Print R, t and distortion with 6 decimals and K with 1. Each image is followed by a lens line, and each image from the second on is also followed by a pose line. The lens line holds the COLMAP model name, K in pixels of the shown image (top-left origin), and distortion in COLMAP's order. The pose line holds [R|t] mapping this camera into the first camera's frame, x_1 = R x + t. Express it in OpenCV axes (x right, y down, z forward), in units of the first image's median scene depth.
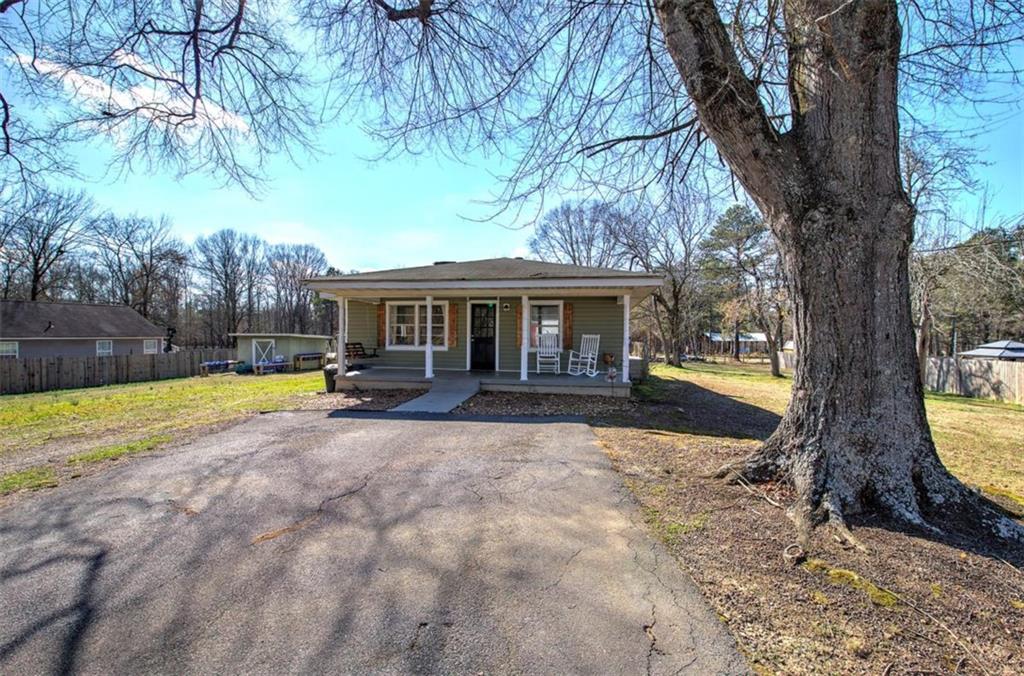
lens RADIAL K [[438.0, 0, 512.1], [0, 438.0, 337.7], [0, 0, 1]] dist [-0.002997, -0.000469]
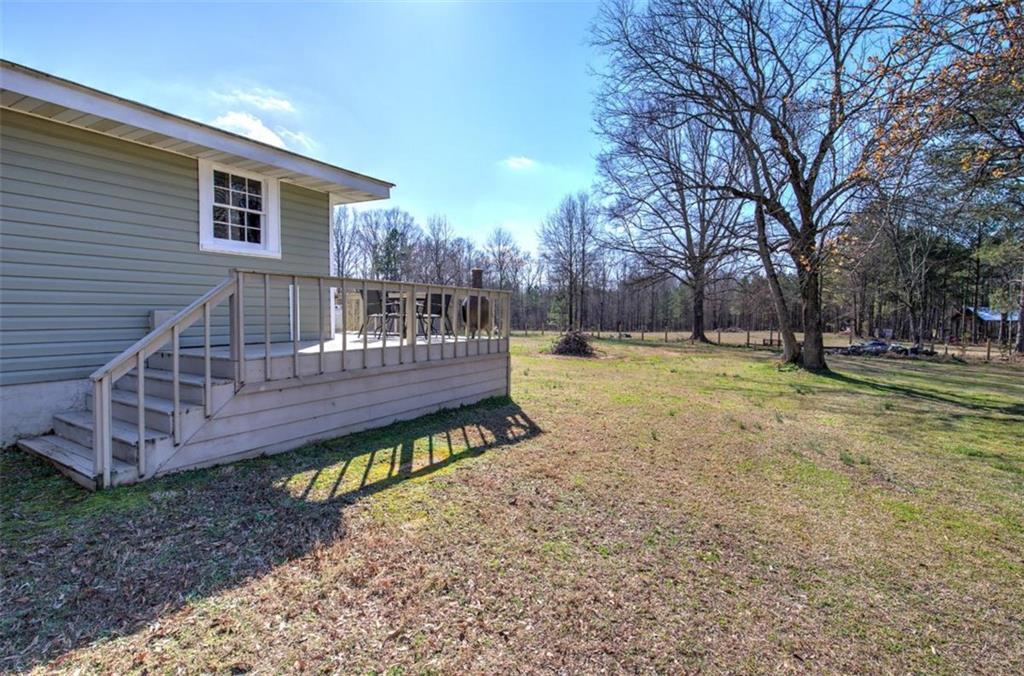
lens RADIAL K [[461.6, 0, 511.1], [0, 461.6, 335.5], [0, 0, 1]] dist [-0.001764, 0.000313]
pose [[0.927525, 0.020625, -0.373191, 0.210017], [-0.006203, 0.999188, 0.039805, 0.014524], [0.373709, -0.034605, 0.926900, 0.373635]]
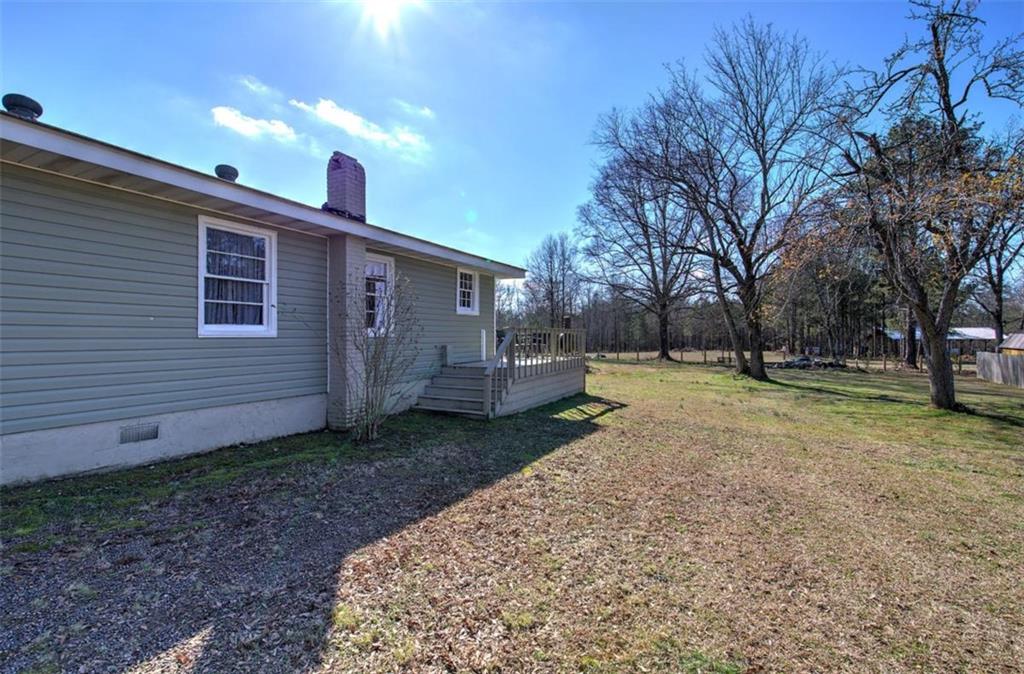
lens RADIAL K [[438.0, 0, 514.8], [0, 438.0, 335.3], [0, 0, 1]] dist [-0.002997, -0.000469]
pose [[0.953876, -0.007094, -0.300118, 0.188135], [0.004267, 0.999940, -0.010076, 0.011397], [0.300171, 0.008330, 0.953849, 0.269803]]
